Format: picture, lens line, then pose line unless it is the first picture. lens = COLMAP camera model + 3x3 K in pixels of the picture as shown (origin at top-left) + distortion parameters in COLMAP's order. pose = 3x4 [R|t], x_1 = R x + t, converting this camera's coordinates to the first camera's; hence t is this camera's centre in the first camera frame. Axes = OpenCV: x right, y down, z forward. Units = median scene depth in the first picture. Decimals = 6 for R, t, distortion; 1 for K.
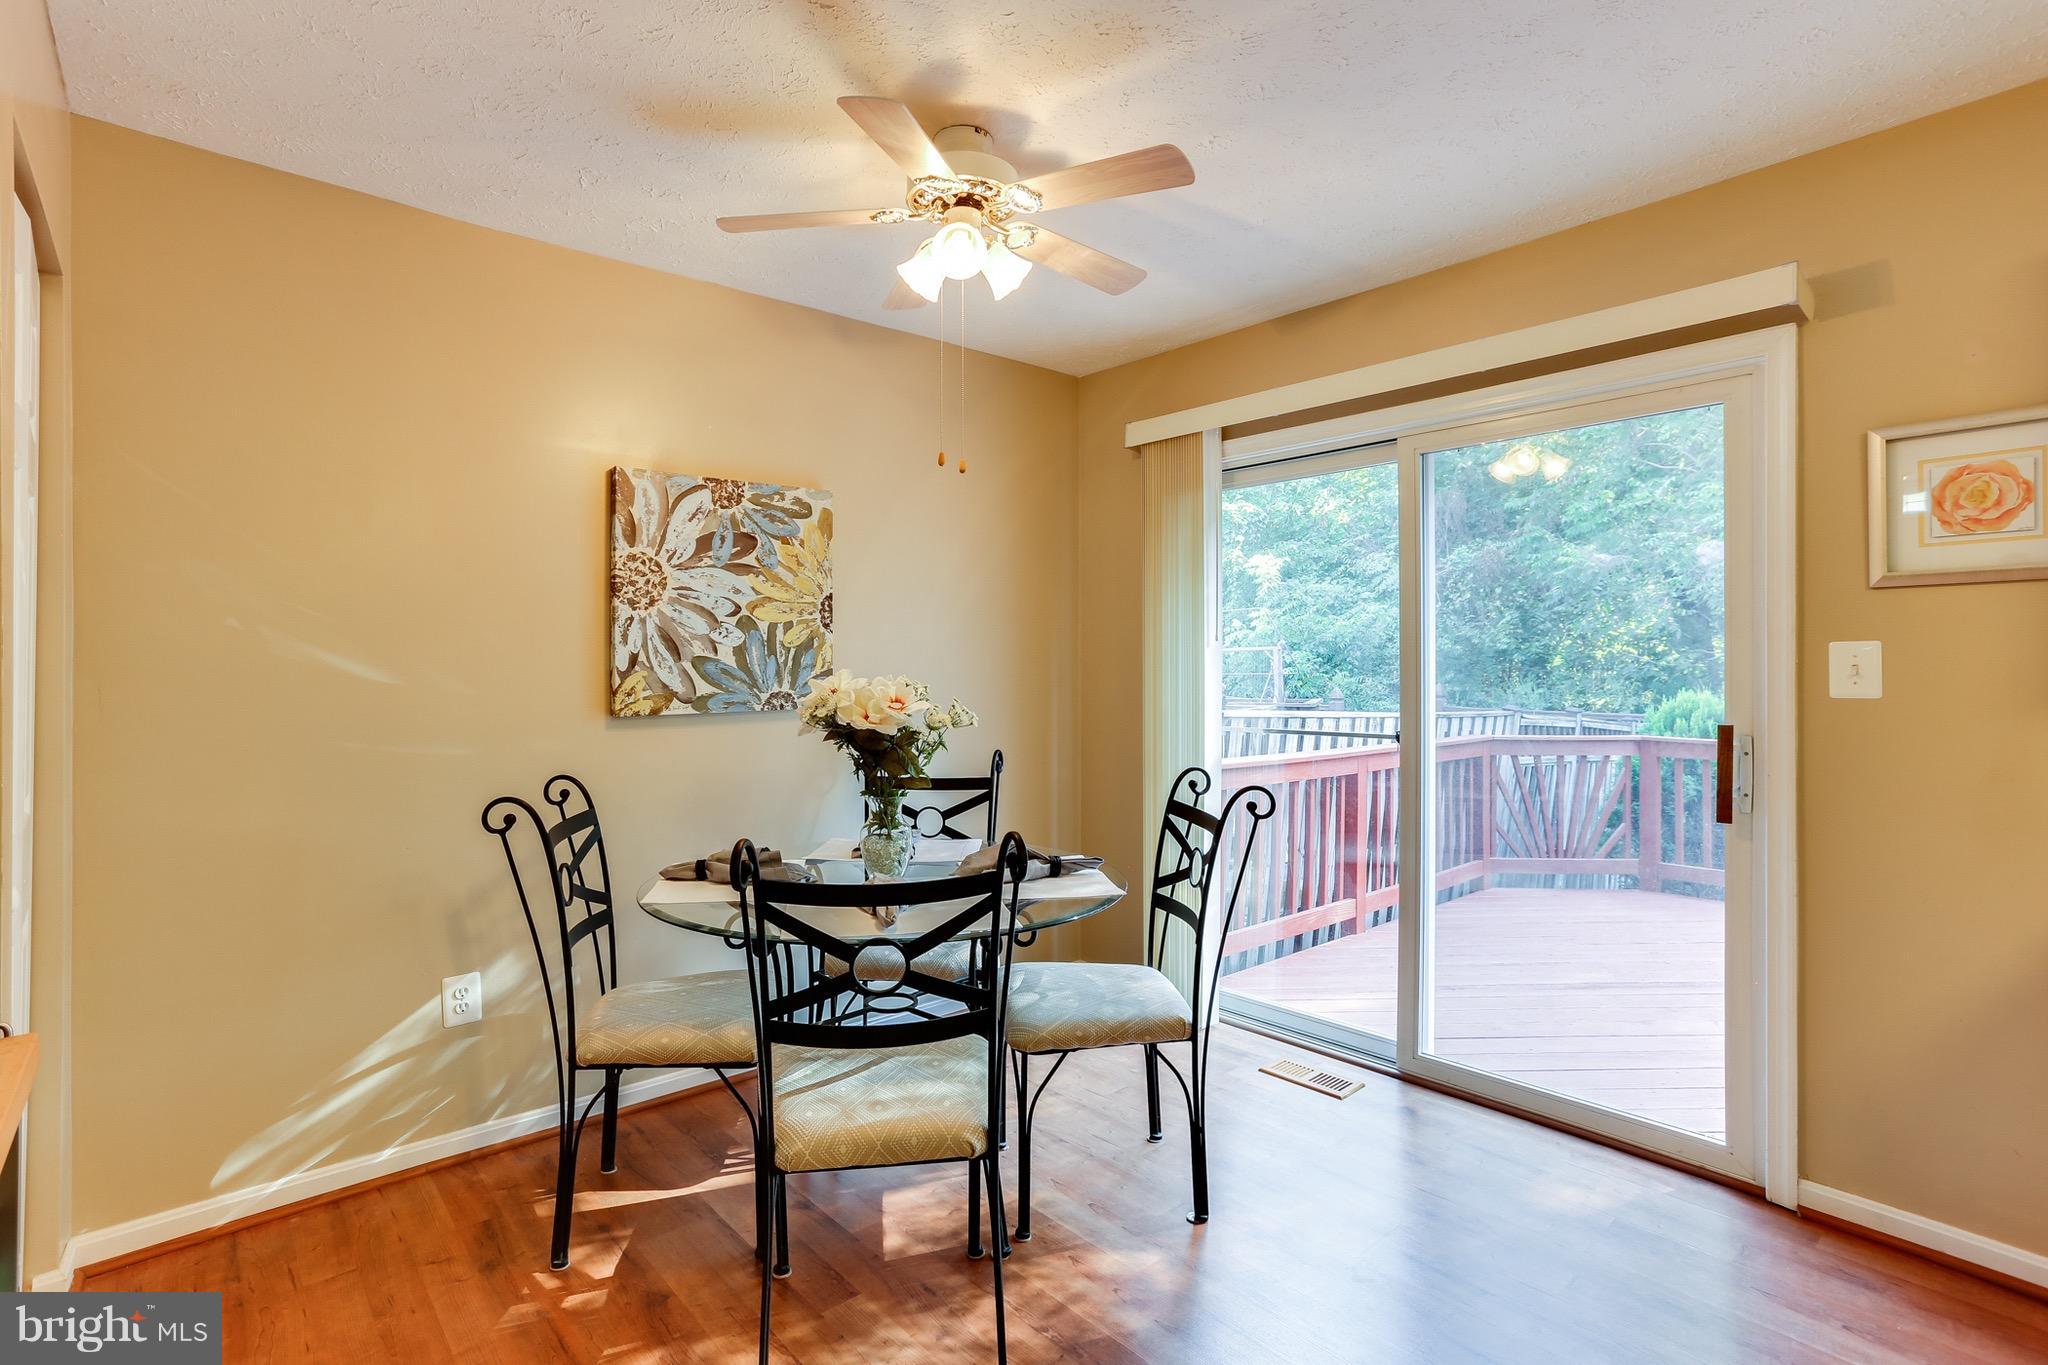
lens RADIAL K [[987.4, 0, 1000.9], [0, 987.4, 667.0], [0, 0, 1]] dist [-0.055448, 0.031986]
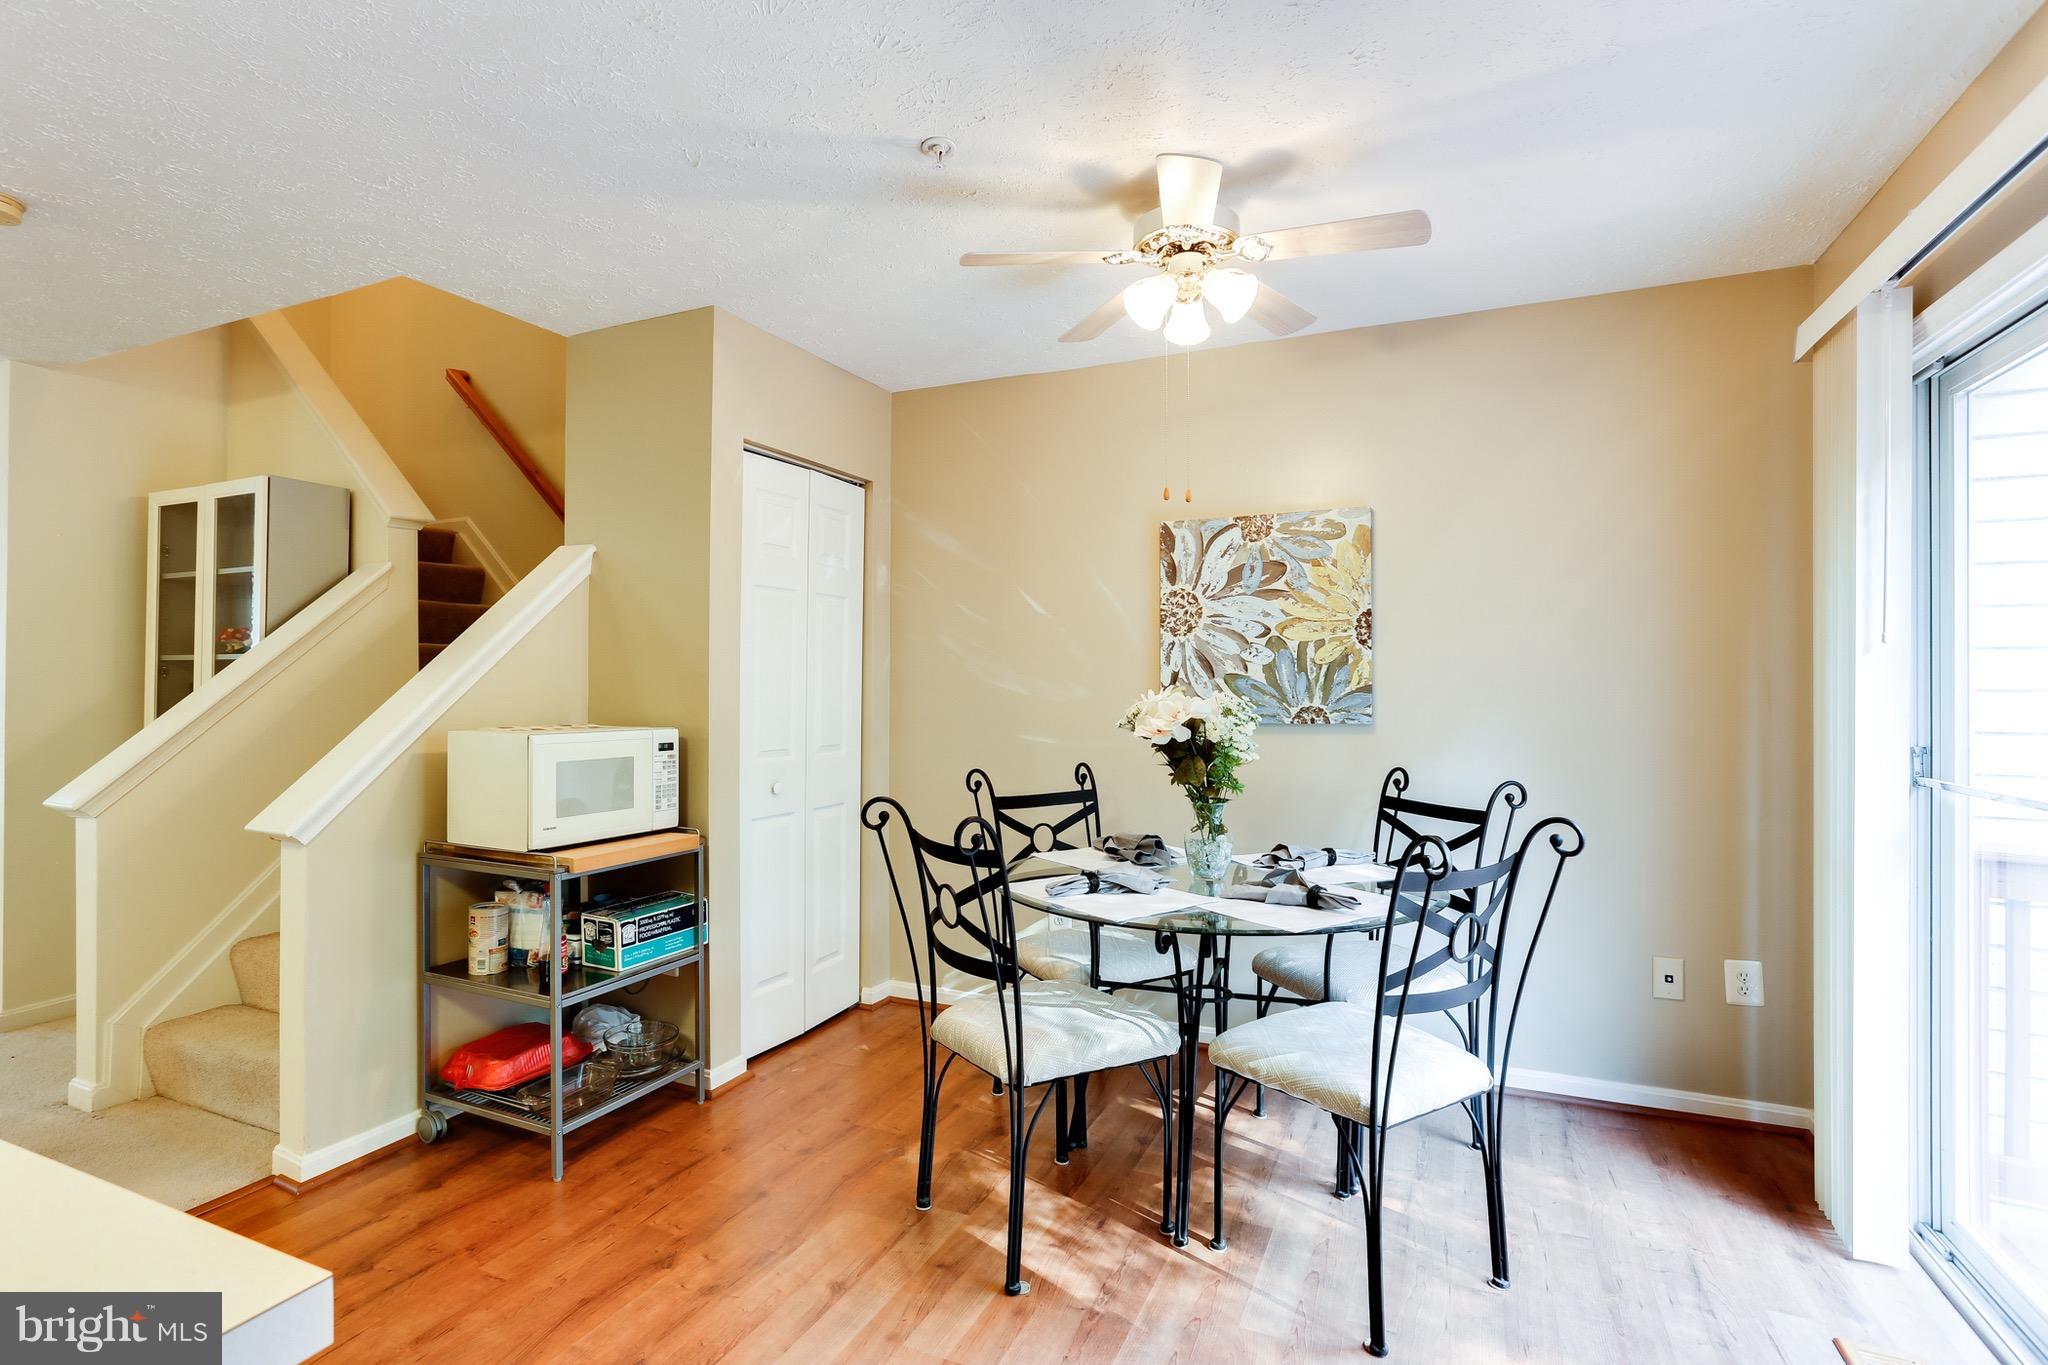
lens RADIAL K [[987.4, 0, 1000.9], [0, 987.4, 667.0], [0, 0, 1]] dist [-0.055448, 0.031986]
pose [[0.418467, -0.012214, -0.908150, 0.609986], [-0.001791, 0.999897, -0.014273, -0.001698], [0.908230, 0.007600, 0.418402, 0.266675]]
